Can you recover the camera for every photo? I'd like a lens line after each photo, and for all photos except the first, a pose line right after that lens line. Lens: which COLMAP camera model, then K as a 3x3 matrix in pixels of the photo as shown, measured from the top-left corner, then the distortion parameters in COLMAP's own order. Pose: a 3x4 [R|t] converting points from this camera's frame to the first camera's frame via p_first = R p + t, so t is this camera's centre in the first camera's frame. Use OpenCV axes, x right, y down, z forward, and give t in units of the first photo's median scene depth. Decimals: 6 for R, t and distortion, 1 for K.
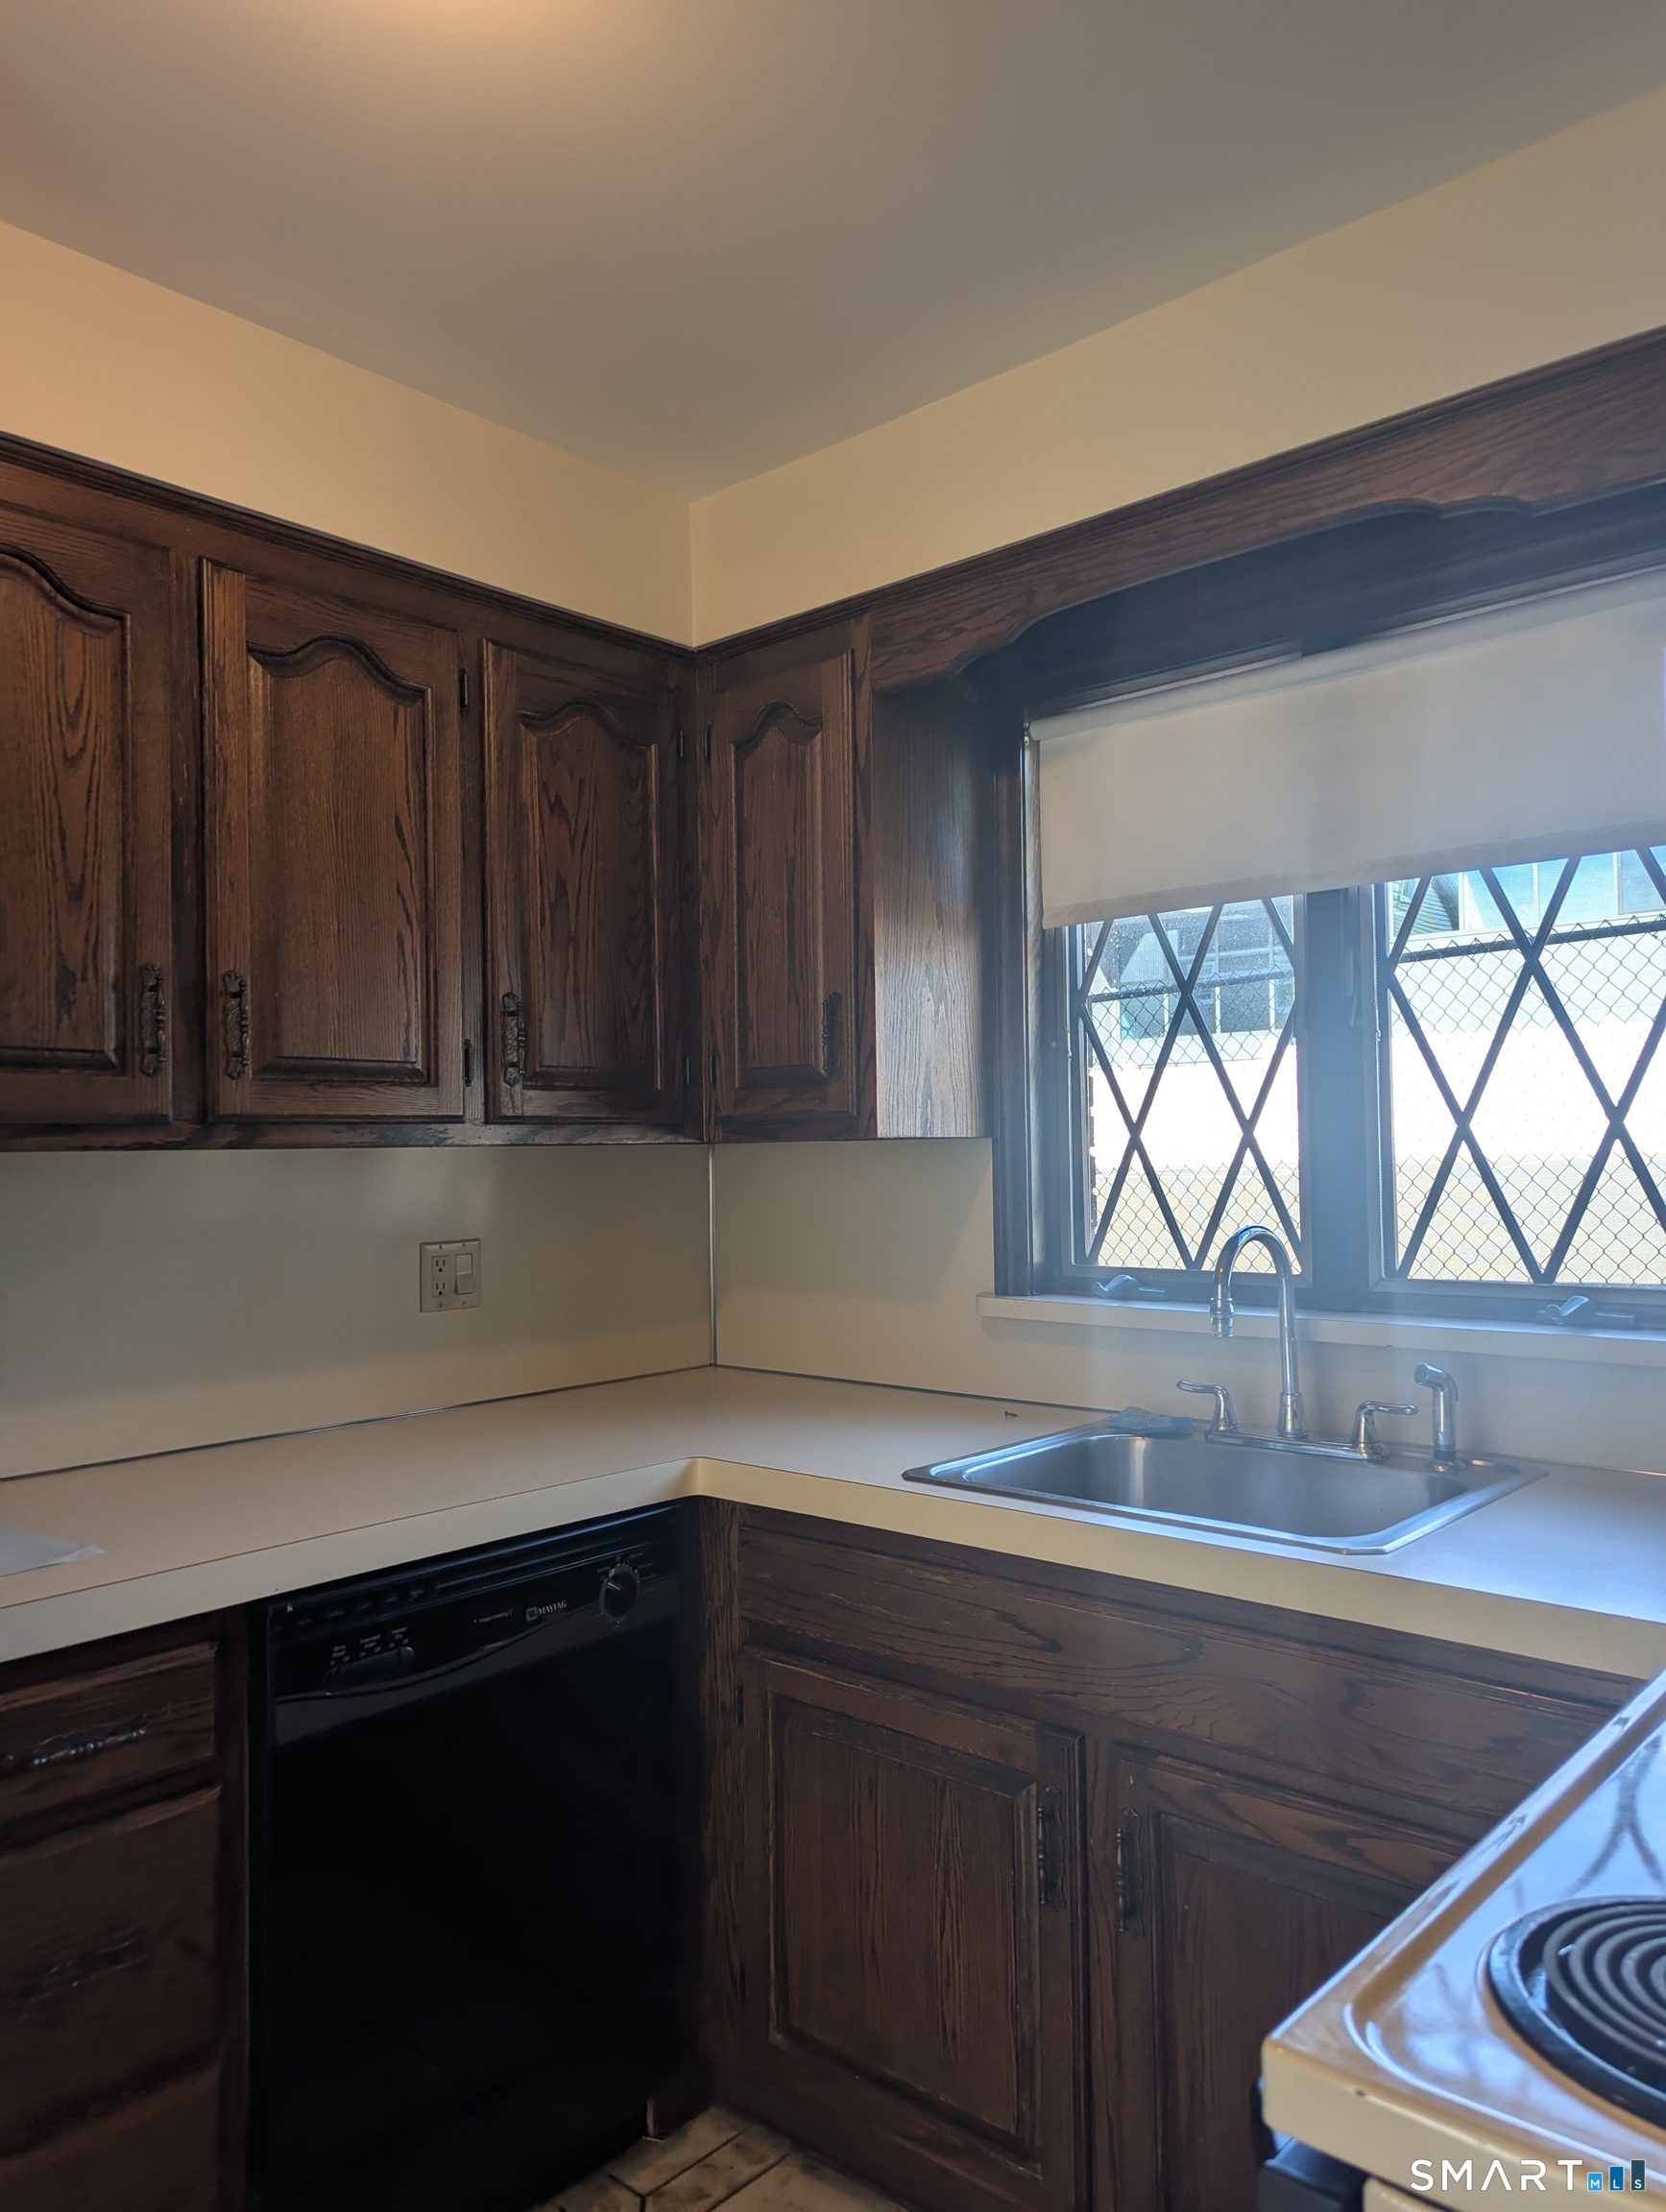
lens RADIAL K [[1558.7, 0, 798.0], [0, 1558.7, 1104.8], [0, 0, 1]] dist [0.068316, -0.060398]
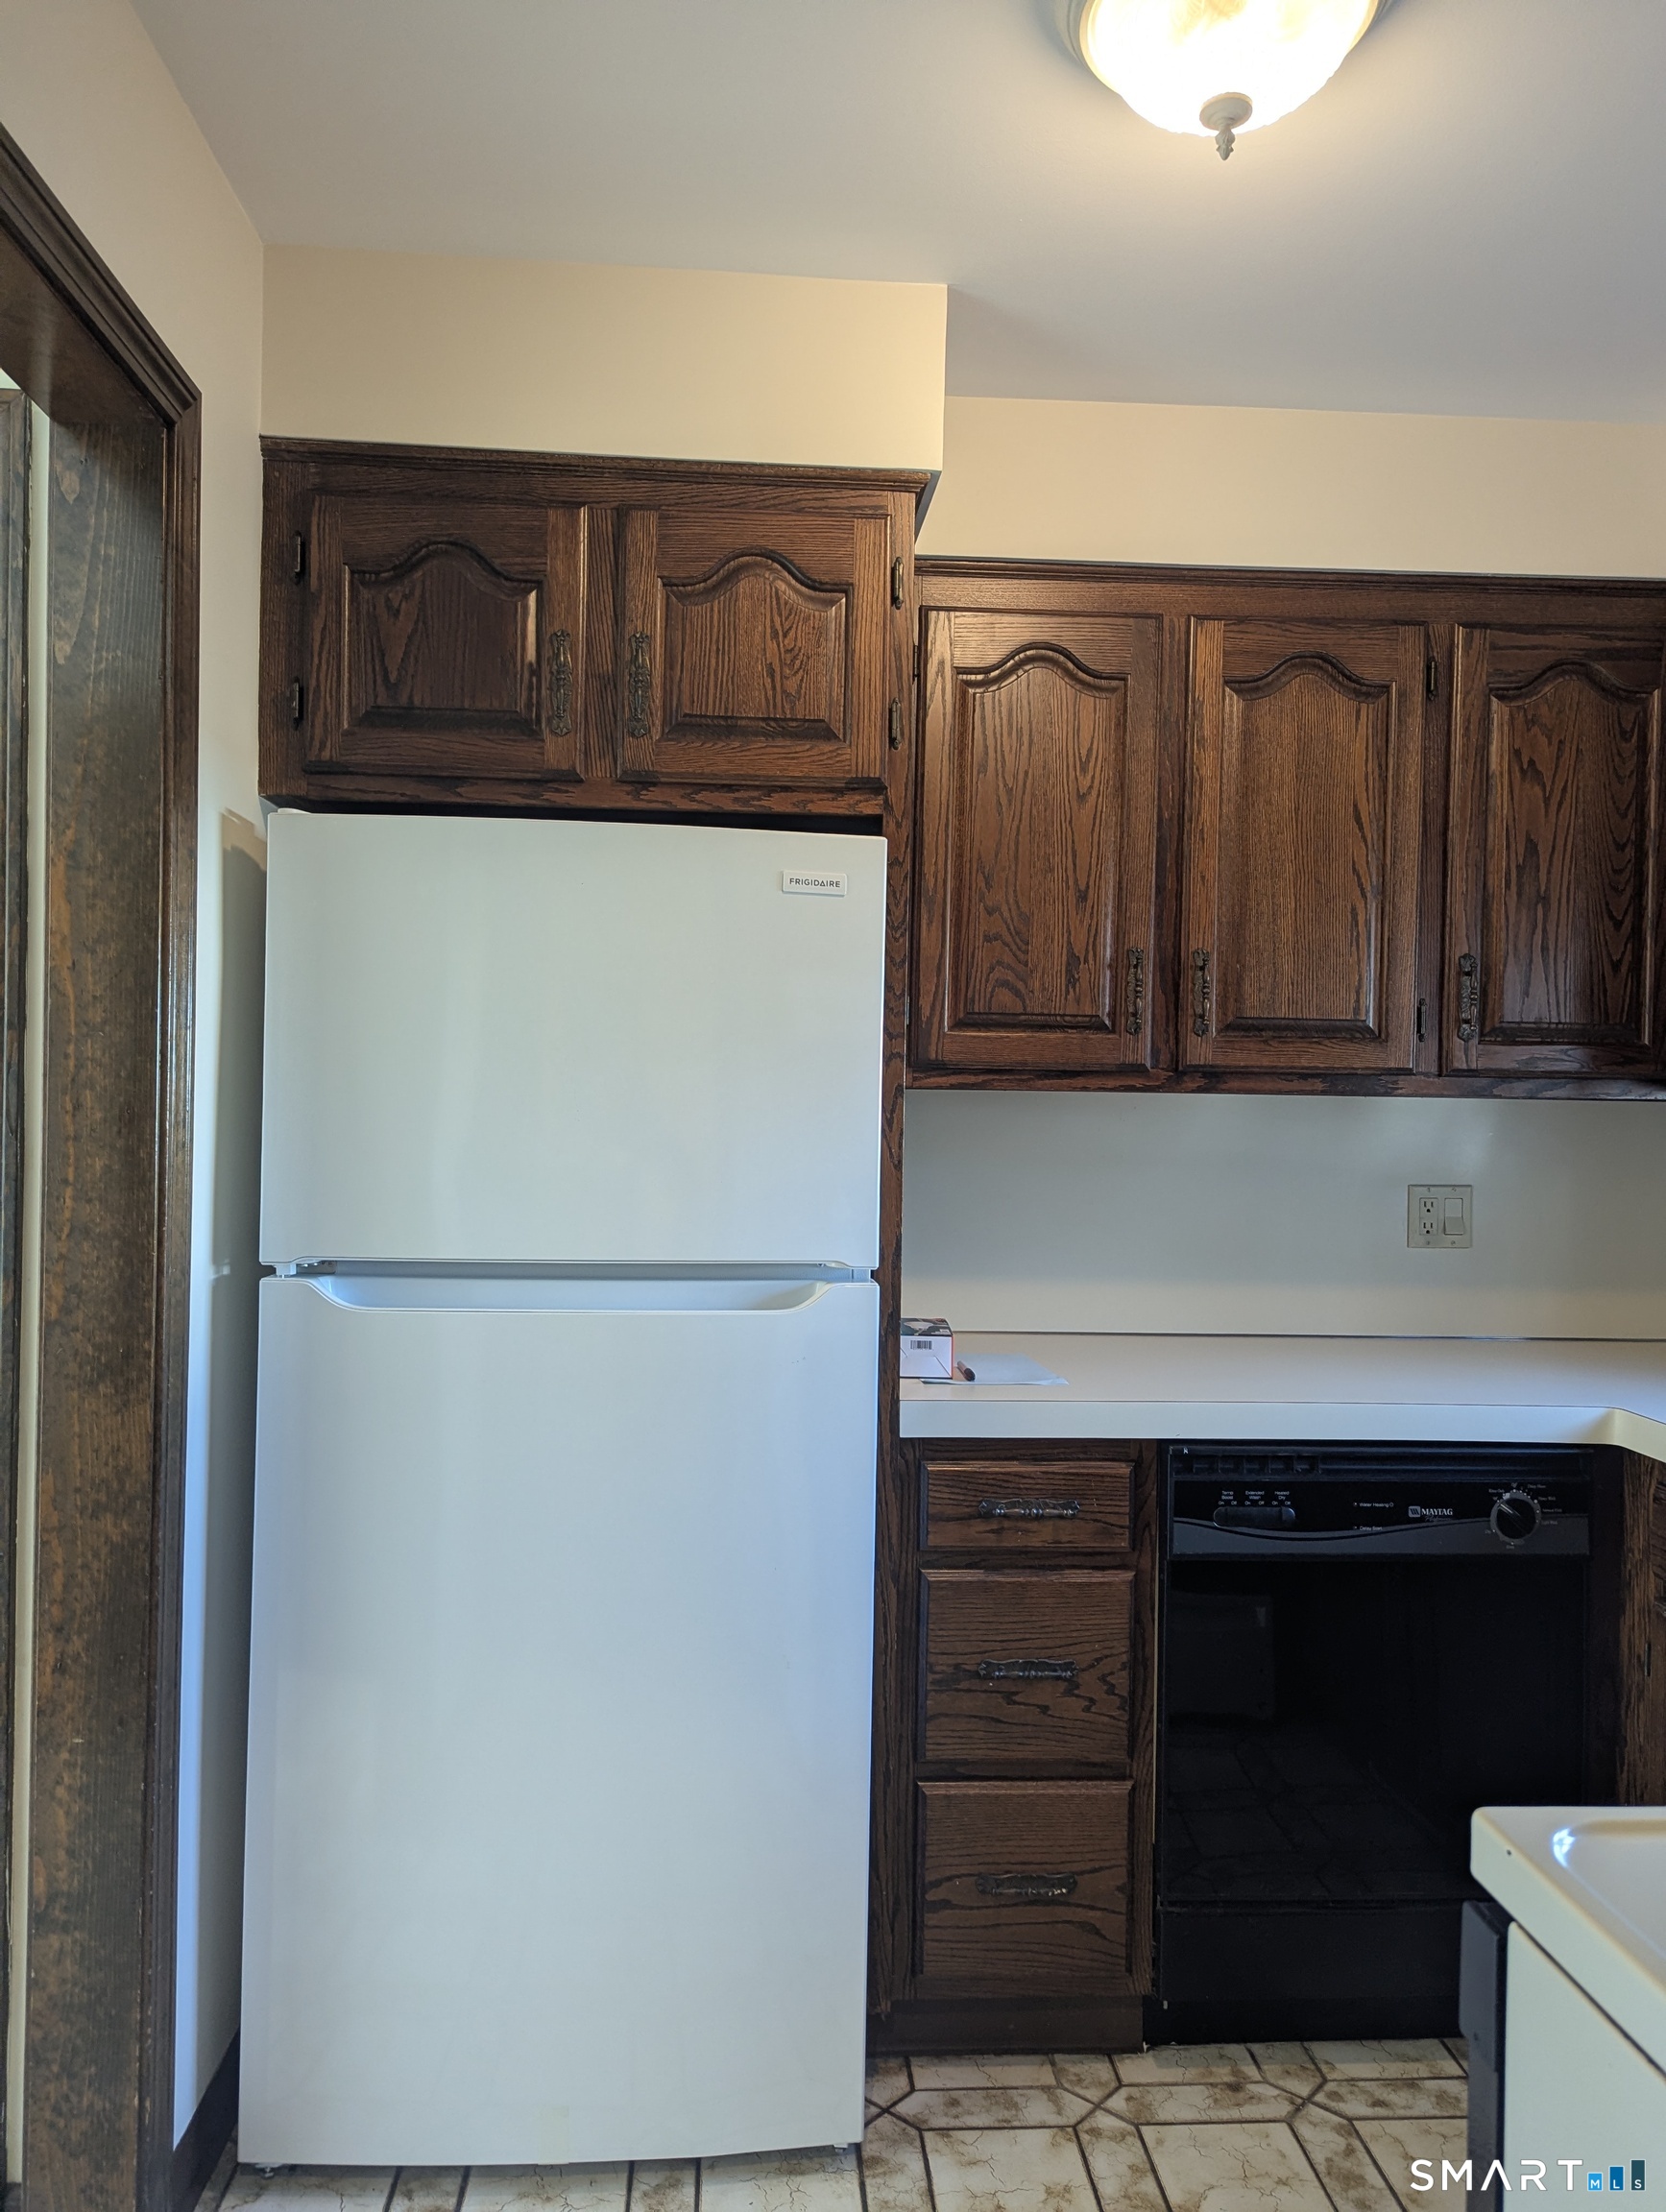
lens RADIAL K [[1560.6, 0, 833.0], [0, 1560.6, 1106.0], [0, 0, 1]] dist [0.076732, -0.061113]
pose [[0.717966, 0.028400, -0.695499, 0.280736], [-0.007944, 0.999437, 0.032611, 0.000531], [0.696033, -0.017889, 0.717787, -0.086236]]
